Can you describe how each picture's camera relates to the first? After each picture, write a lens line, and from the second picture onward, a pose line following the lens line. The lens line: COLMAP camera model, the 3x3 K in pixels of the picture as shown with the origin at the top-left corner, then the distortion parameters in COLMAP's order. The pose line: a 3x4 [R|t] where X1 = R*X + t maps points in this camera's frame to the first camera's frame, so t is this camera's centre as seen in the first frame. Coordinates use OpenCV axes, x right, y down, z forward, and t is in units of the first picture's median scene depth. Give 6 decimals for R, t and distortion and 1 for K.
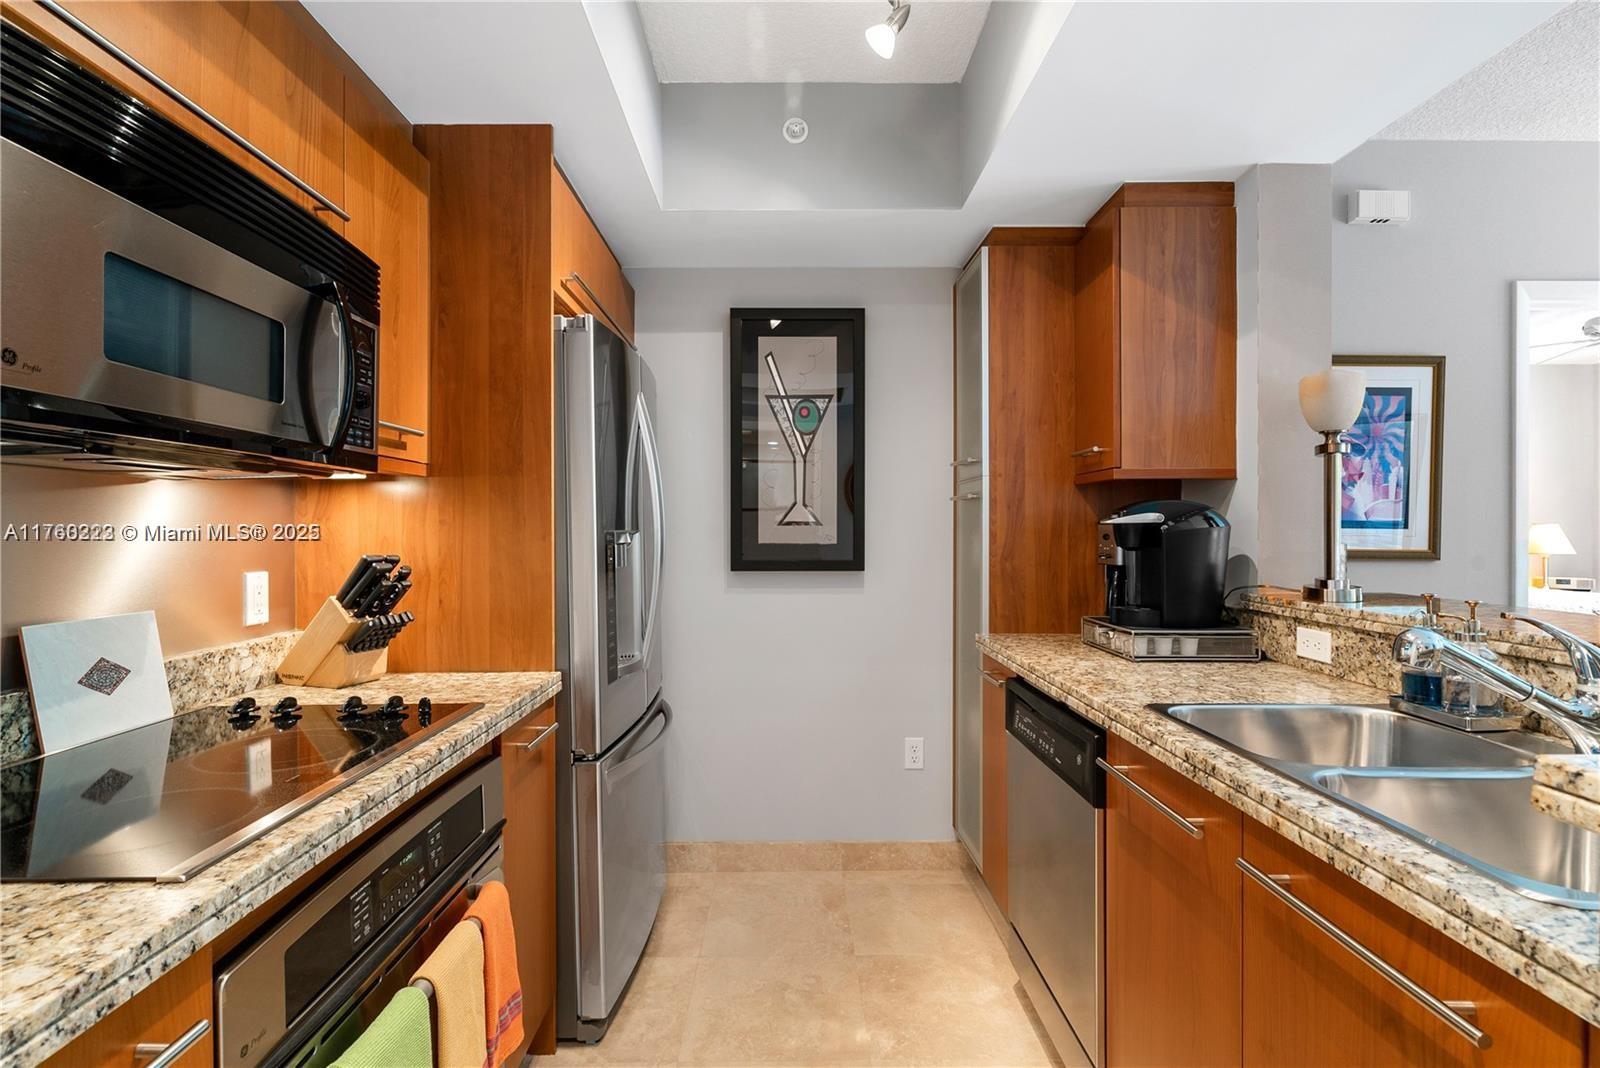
lens RADIAL K [[792.0, 0, 792.2], [0, 792.0, 523.0], [0, 0, 1]] dist [-0.002210, 0.000657]
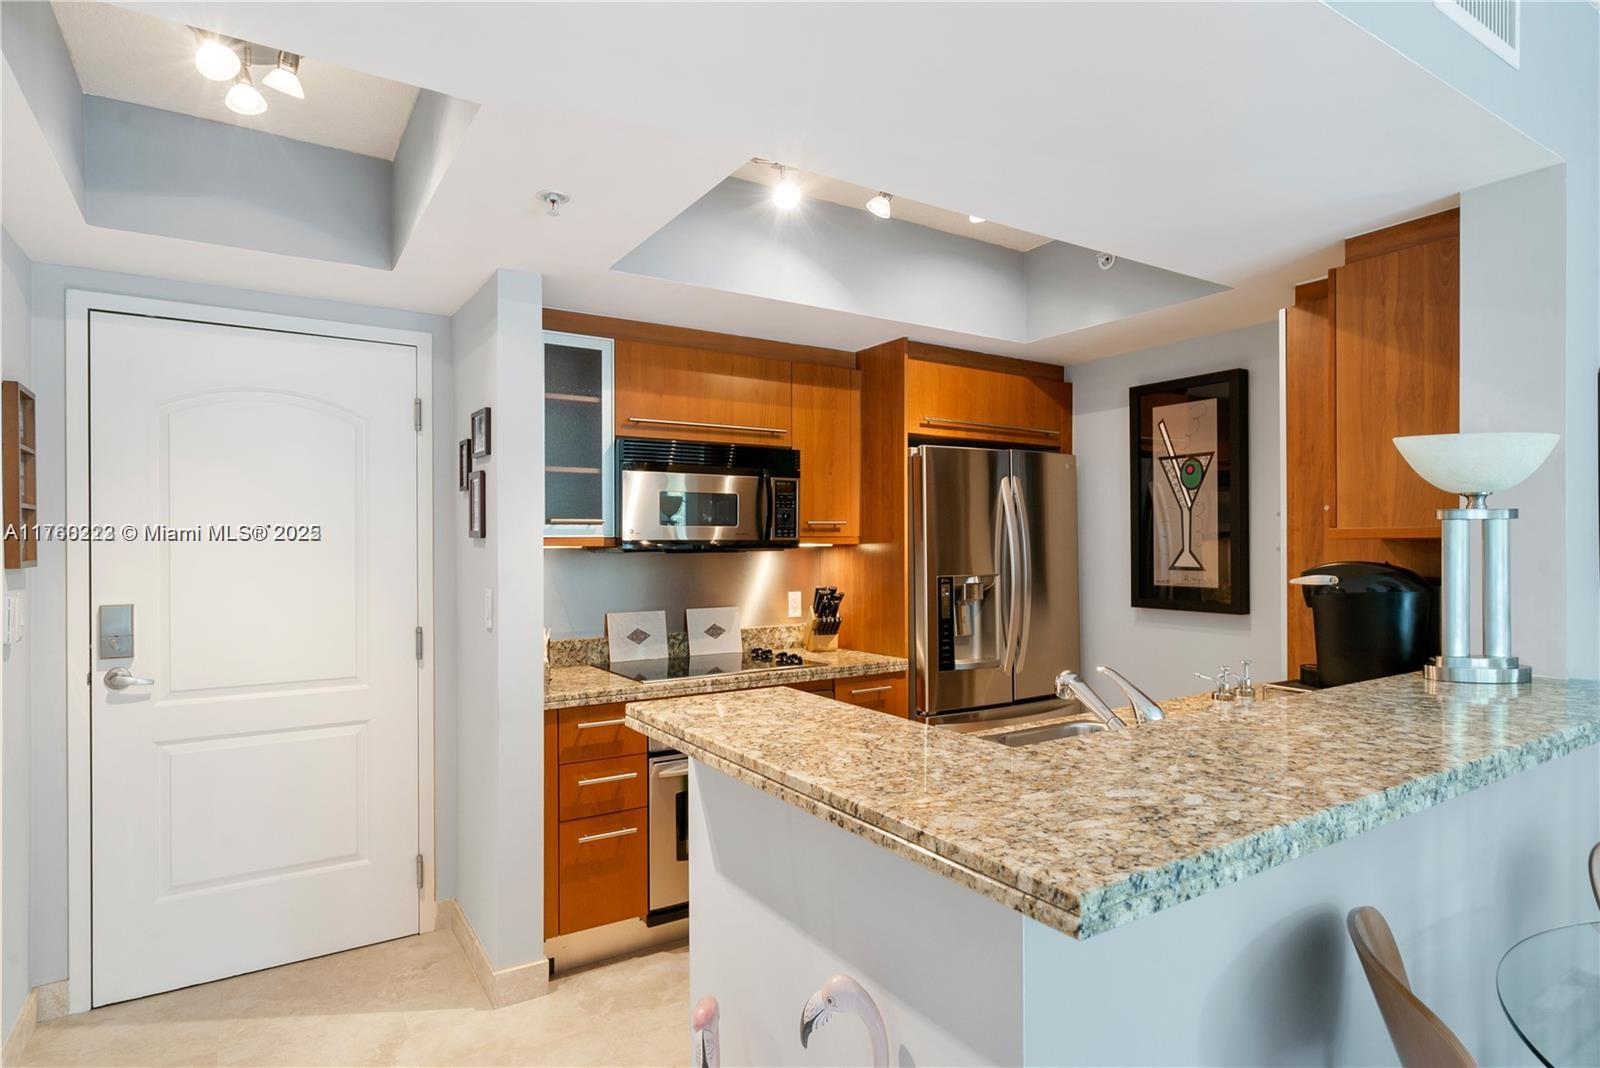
lens RADIAL K [[864.7, 0, 800.0], [0, 864.7, 534.0], [0, 0, 1]] dist [-0.000632, 0.000006]
pose [[0.540932, -0.007687, -0.841031, 0.748961], [0.009343, 0.999951, -0.003131, -0.049950], [0.841014, -0.006164, 0.540978, -0.128358]]
